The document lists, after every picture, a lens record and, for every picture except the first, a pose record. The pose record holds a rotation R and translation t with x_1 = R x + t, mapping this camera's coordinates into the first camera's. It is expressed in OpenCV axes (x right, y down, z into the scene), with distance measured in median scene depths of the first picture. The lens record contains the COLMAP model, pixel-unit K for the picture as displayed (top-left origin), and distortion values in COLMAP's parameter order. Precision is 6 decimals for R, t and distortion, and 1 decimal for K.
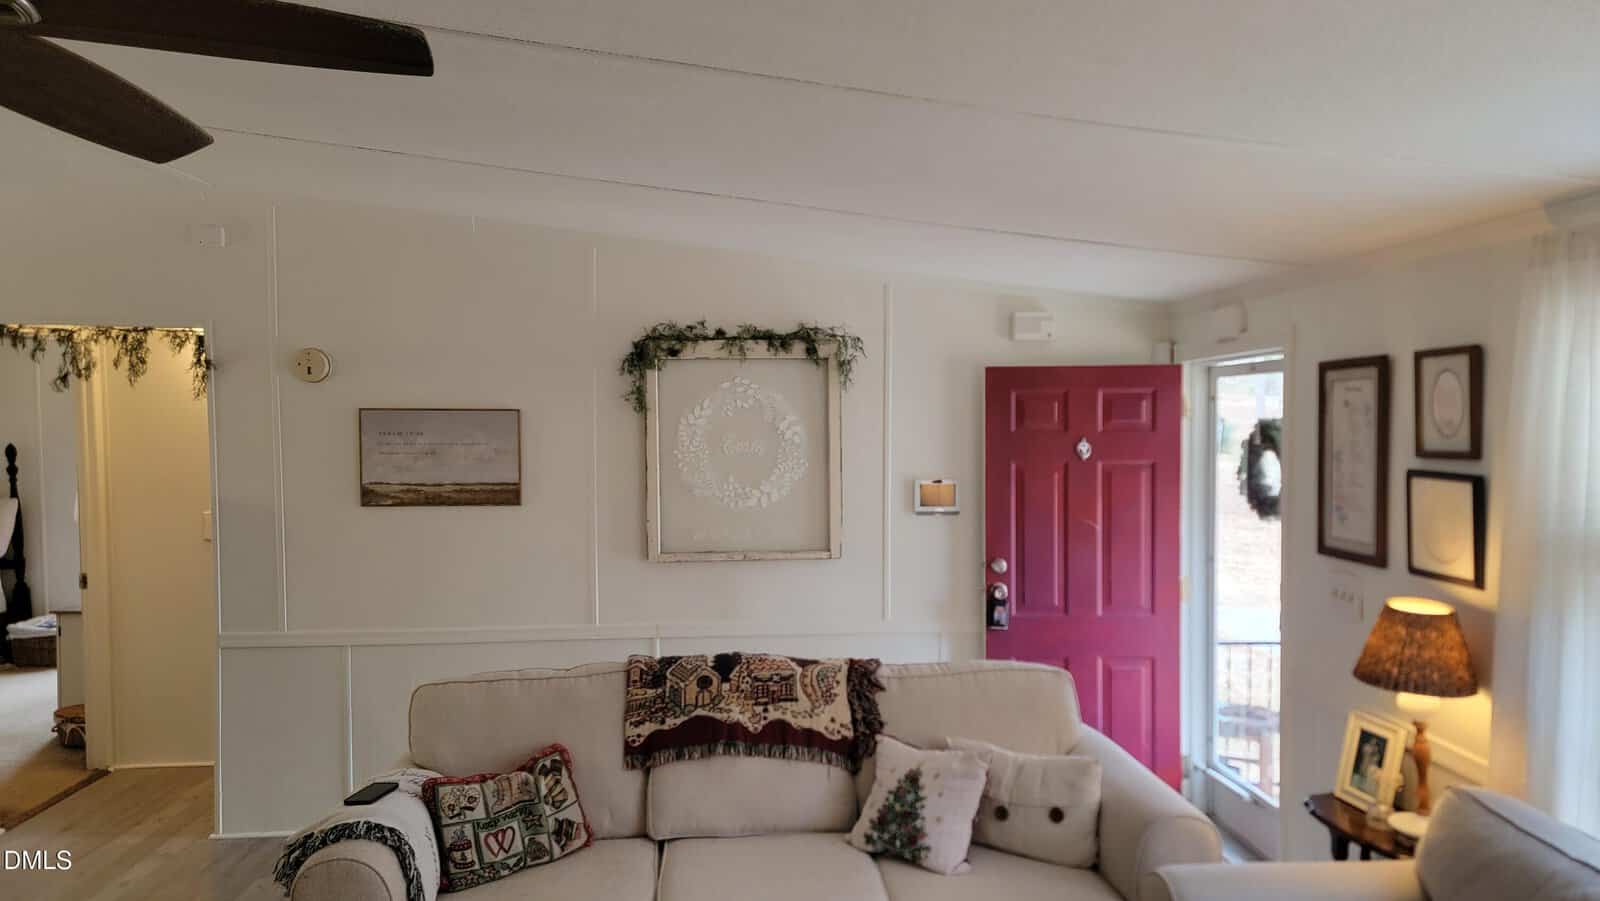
lens RADIAL K [[1104.3, 0, 830.2], [0, 1104.3, 466.2], [0, 0, 1]] dist [0.113940, -0.105631]
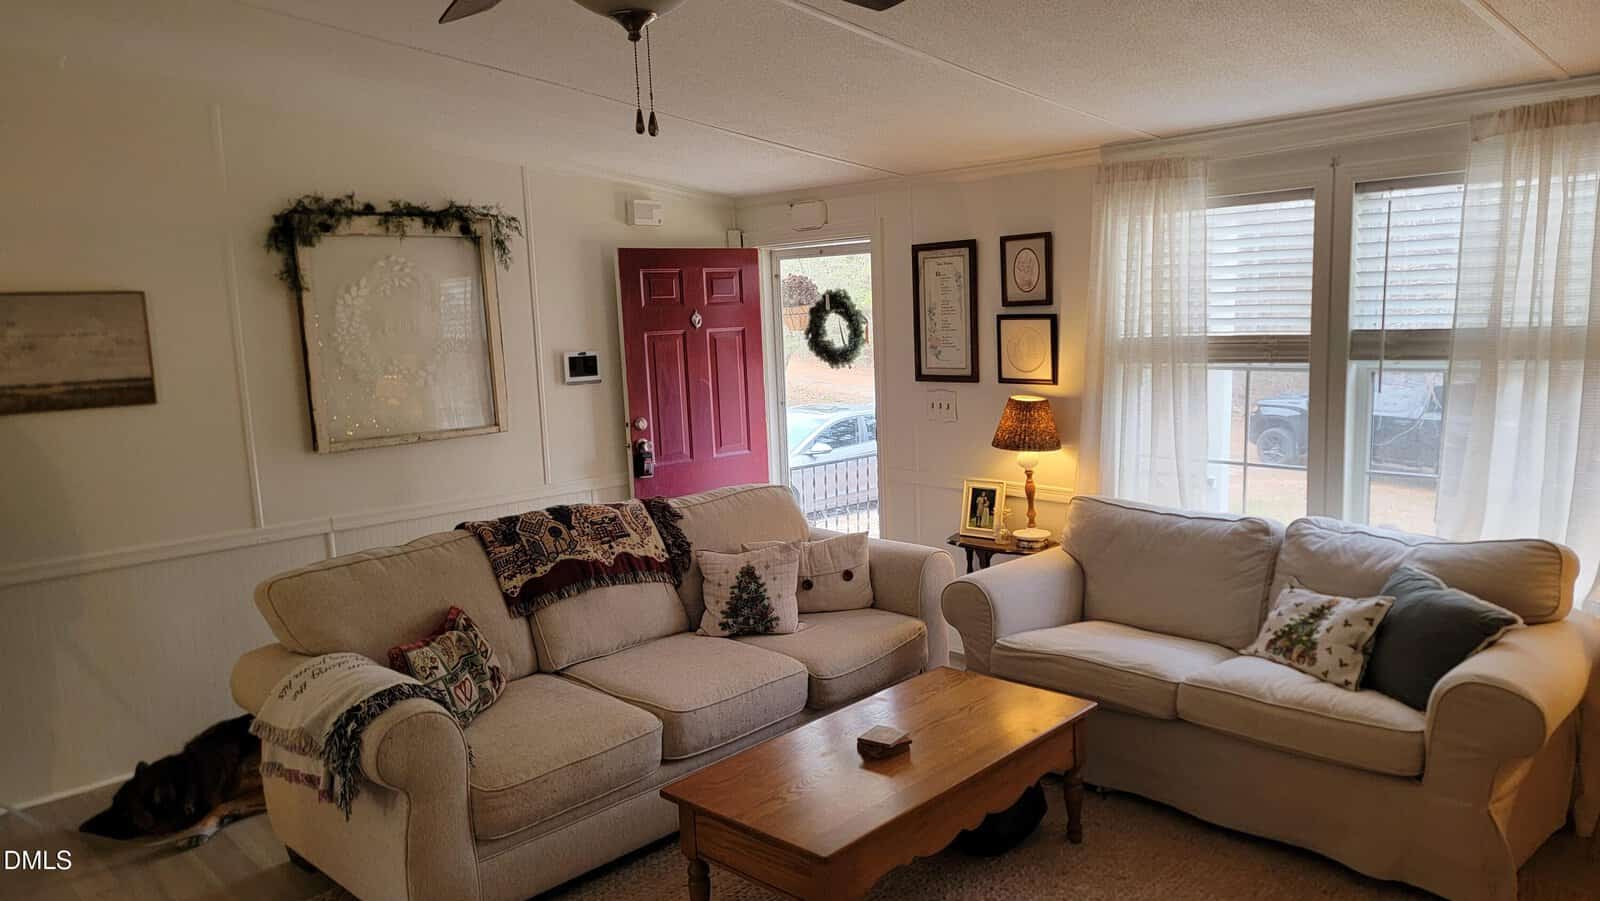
lens RADIAL K [[1126.9, 0, 807.1], [0, 1126.9, 466.2], [0, 0, 1]] dist [0.104269, -0.104860]
pose [[0.759533, -0.114689, 0.640278, -0.641522], [0.060630, 0.992531, 0.105864, 0.026302], [-0.647637, -0.041588, 0.760813, -0.013458]]
